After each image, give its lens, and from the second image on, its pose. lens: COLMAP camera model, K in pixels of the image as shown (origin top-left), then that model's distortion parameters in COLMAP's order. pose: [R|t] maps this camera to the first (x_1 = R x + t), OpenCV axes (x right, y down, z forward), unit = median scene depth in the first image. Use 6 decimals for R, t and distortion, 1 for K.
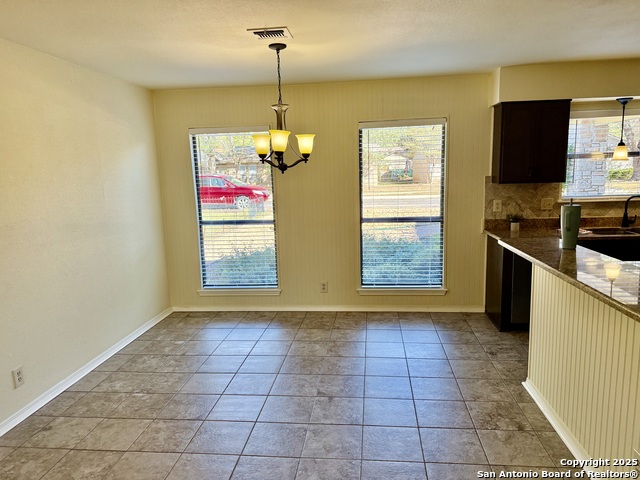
lens RADIAL K [[446.2, 0, 321.8], [0, 446.2, 241.9], [0, 0, 1]] dist [0.054891, -0.076174]
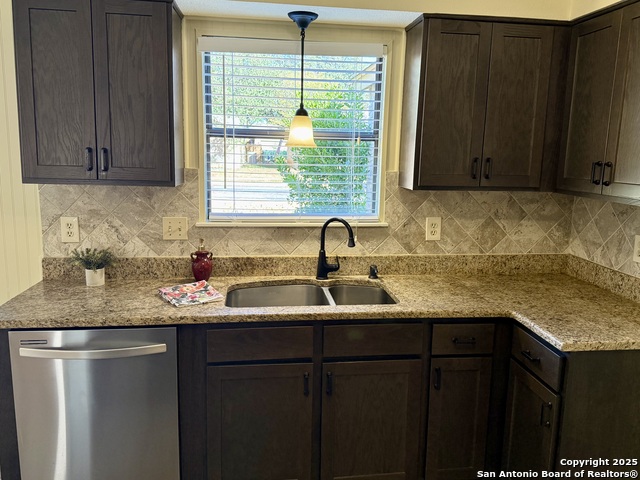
lens RADIAL K [[446.2, 0, 321.8], [0, 446.2, 241.9], [0, 0, 1]] dist [0.054891, -0.076174]
pose [[0.971914, 0.012321, 0.235012, 0.540373], [-0.020854, 0.999209, 0.033858, -0.089493], [-0.234408, -0.037808, 0.971403, 0.489282]]
